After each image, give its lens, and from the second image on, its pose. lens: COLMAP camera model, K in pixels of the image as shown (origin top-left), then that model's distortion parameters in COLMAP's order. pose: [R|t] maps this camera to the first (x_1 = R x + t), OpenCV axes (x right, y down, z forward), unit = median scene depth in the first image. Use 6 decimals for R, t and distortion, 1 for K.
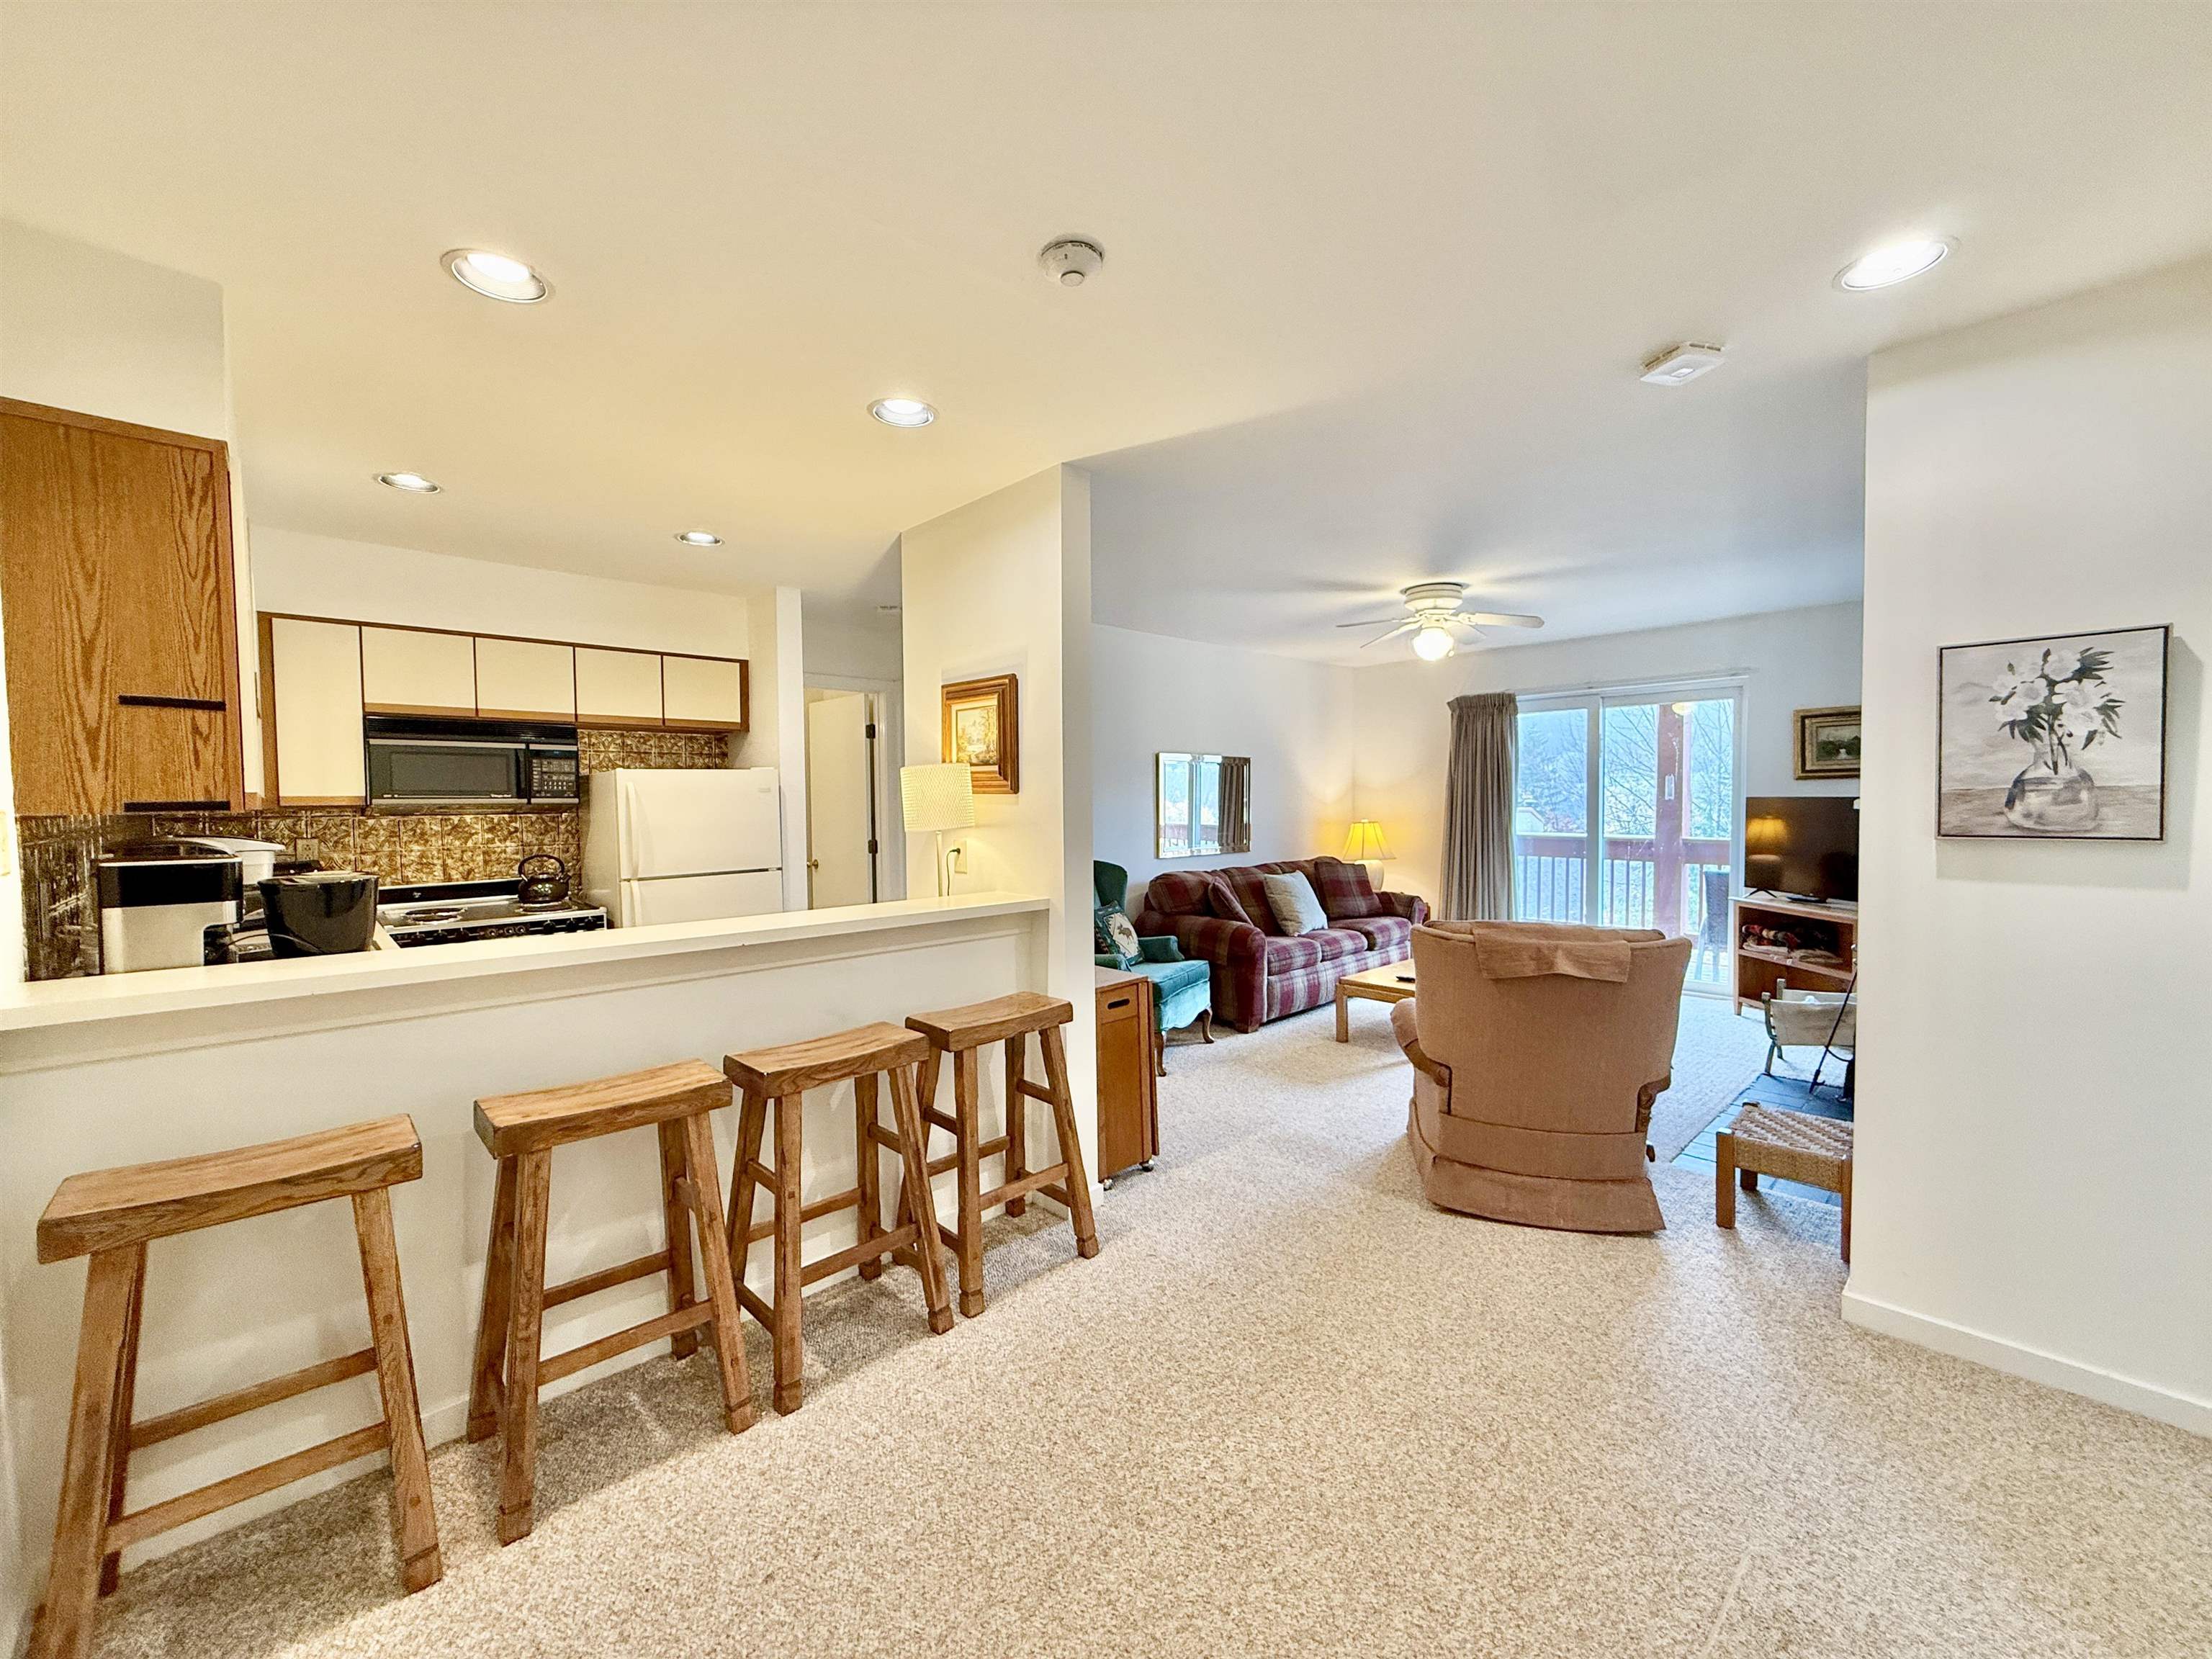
lens RADIAL K [[879.8, 0, 1102.0], [0, 879.8, 830.4], [0, 0, 1]] dist [0.002709, -0.001009]
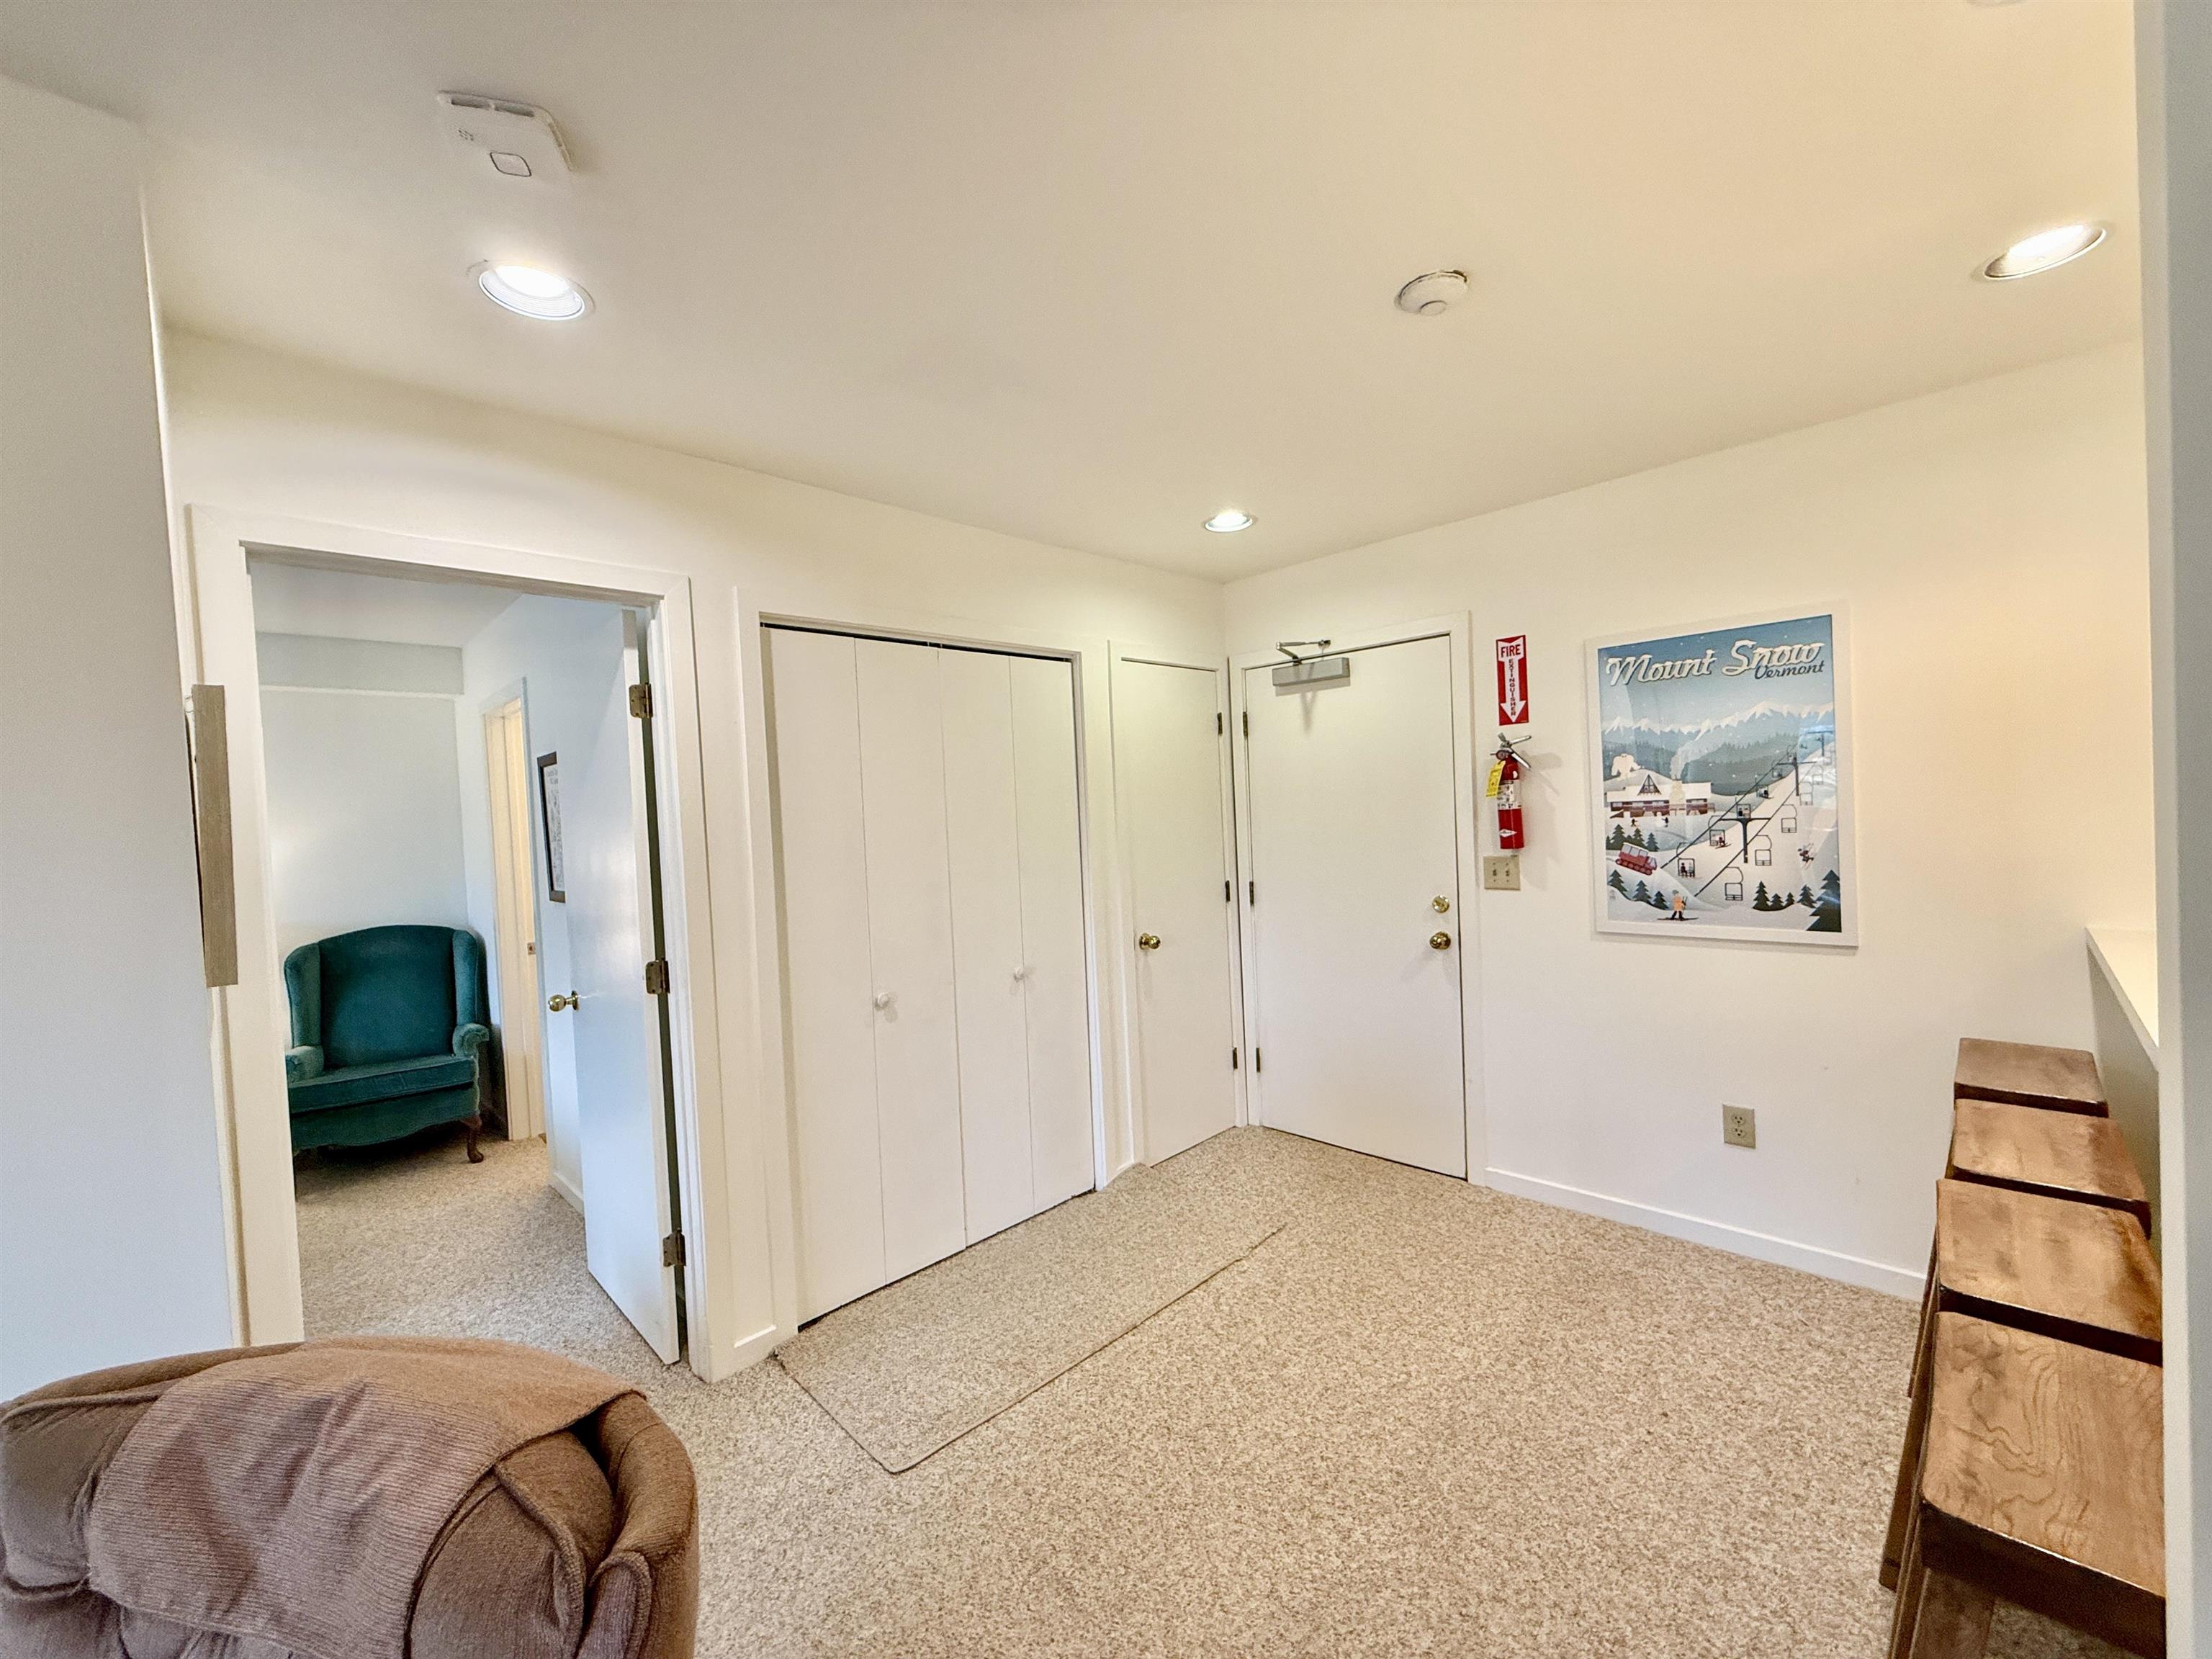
lens RADIAL K [[879.8, 0, 1103.5], [0, 879.8, 833.5], [0, 0, 1]] dist [0.002709, -0.001009]
pose [[-0.997909, 0.058391, -0.027708, 0.227264], [0.056487, 0.996277, 0.065122, -0.073833], [0.031407, 0.063421, -0.997493, 1.152055]]
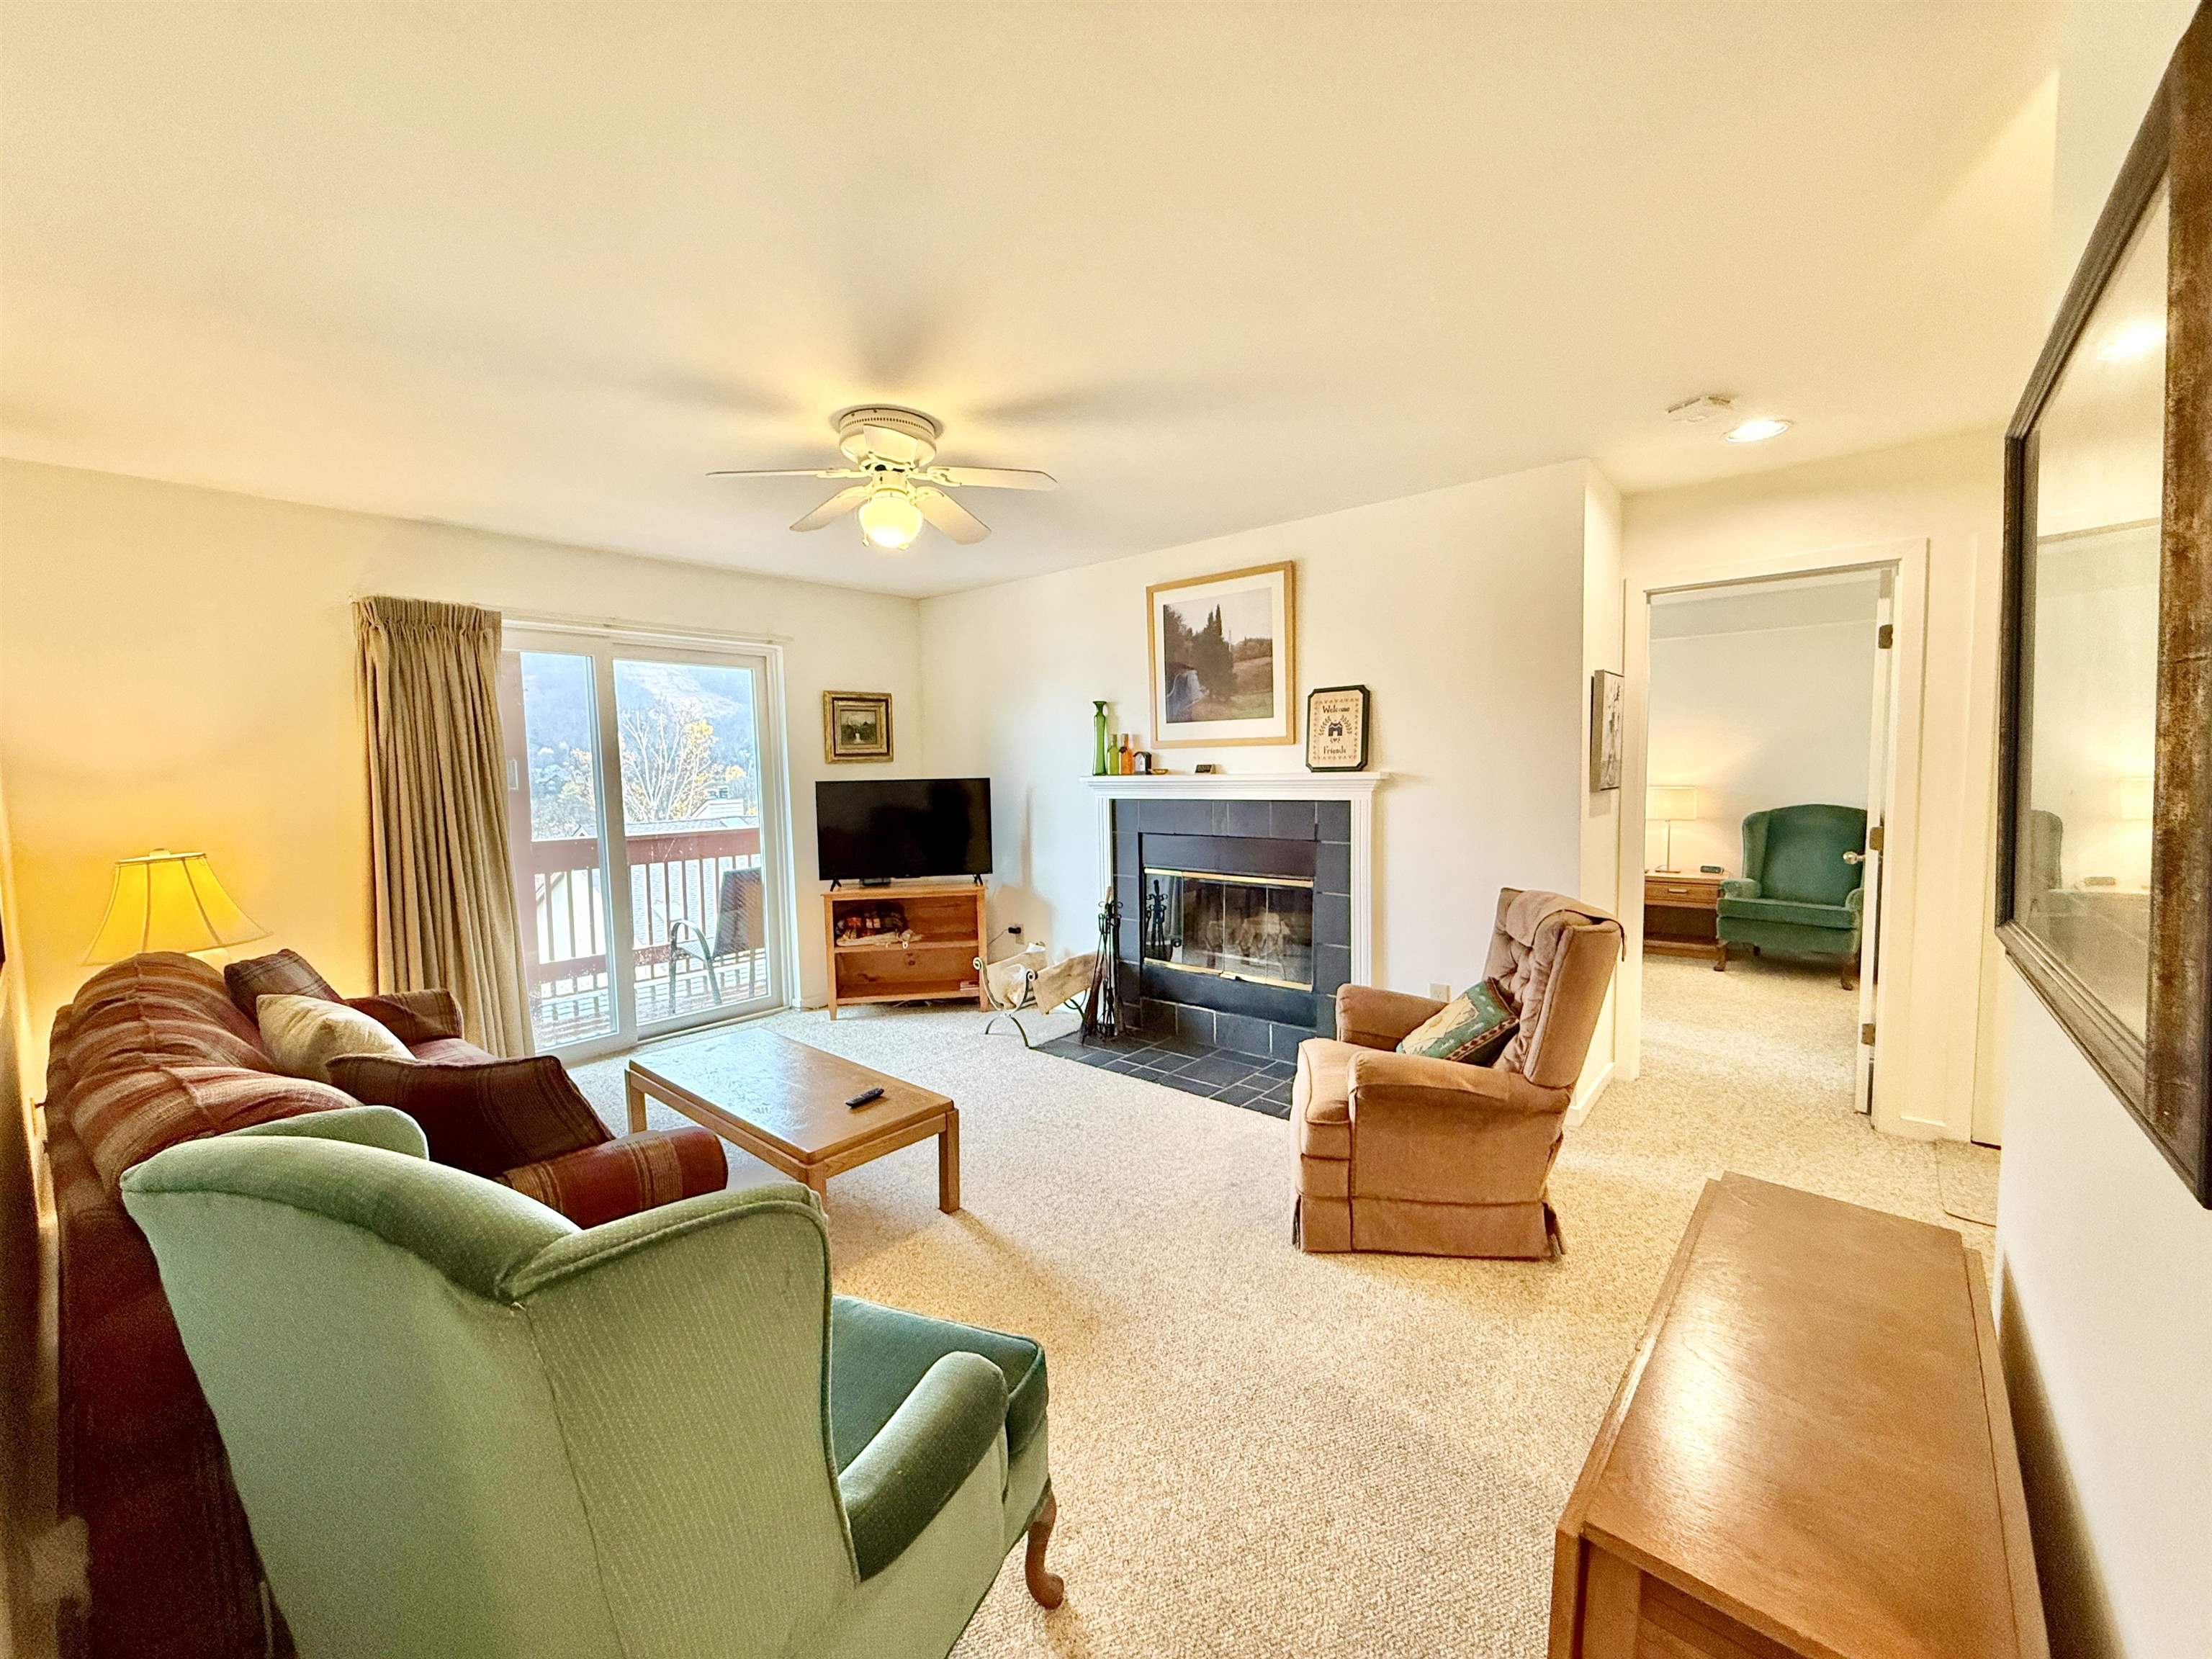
lens RADIAL K [[879.8, 0, 1101.8], [0, 879.8, 829.6], [0, 0, 1]] dist [0.002709, -0.001009]
pose [[-0.110204, -0.060145, 0.992088, -0.362404], [0.058465, 0.996047, 0.066879, -0.056398], [-0.992188, 0.065373, -0.106252, 1.431110]]
